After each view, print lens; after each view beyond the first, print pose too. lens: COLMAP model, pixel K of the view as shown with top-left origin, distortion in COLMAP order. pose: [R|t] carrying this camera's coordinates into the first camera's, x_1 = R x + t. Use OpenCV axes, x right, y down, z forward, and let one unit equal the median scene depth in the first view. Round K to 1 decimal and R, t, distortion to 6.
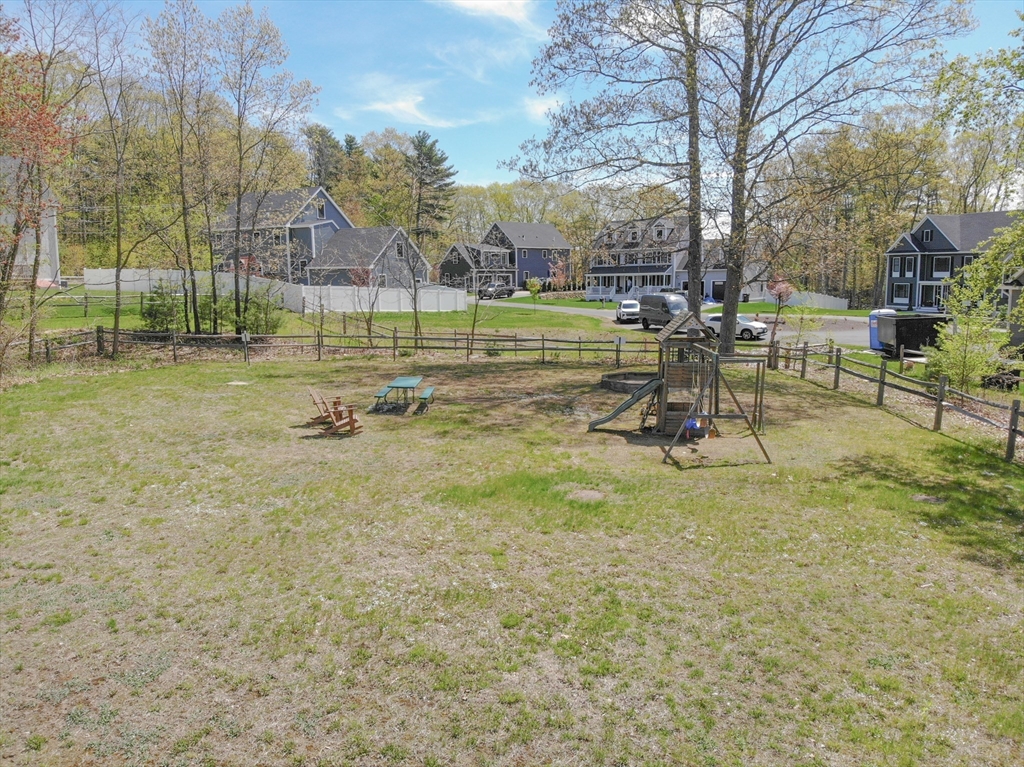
lens RADIAL K [[757.1, 0, 512.0], [0, 757.1, 383.5], [0, 0, 1]] dist [0.044092, -0.148192]
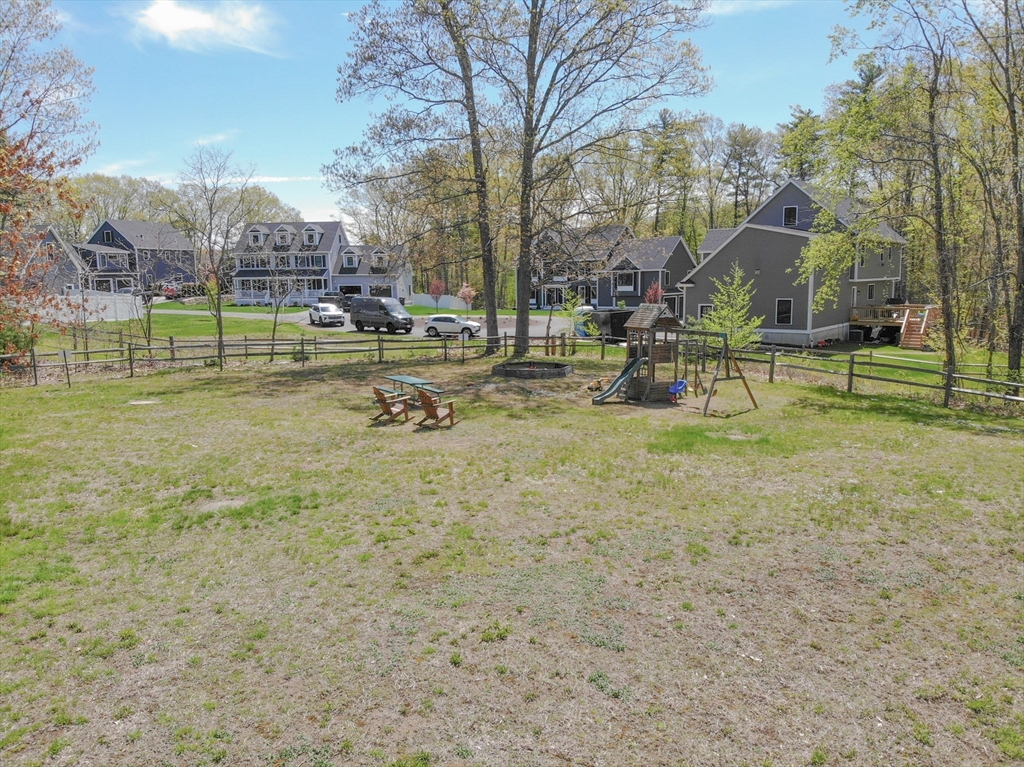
lens RADIAL K [[757.1, 0, 512.0], [0, 757.1, 383.5], [0, 0, 1]] dist [0.044092, -0.148192]
pose [[0.842770, -0.076577, 0.532798, -0.324601], [0.080071, 0.996651, 0.016591, -0.000232], [-0.532284, 0.028679, 0.846080, 0.021442]]
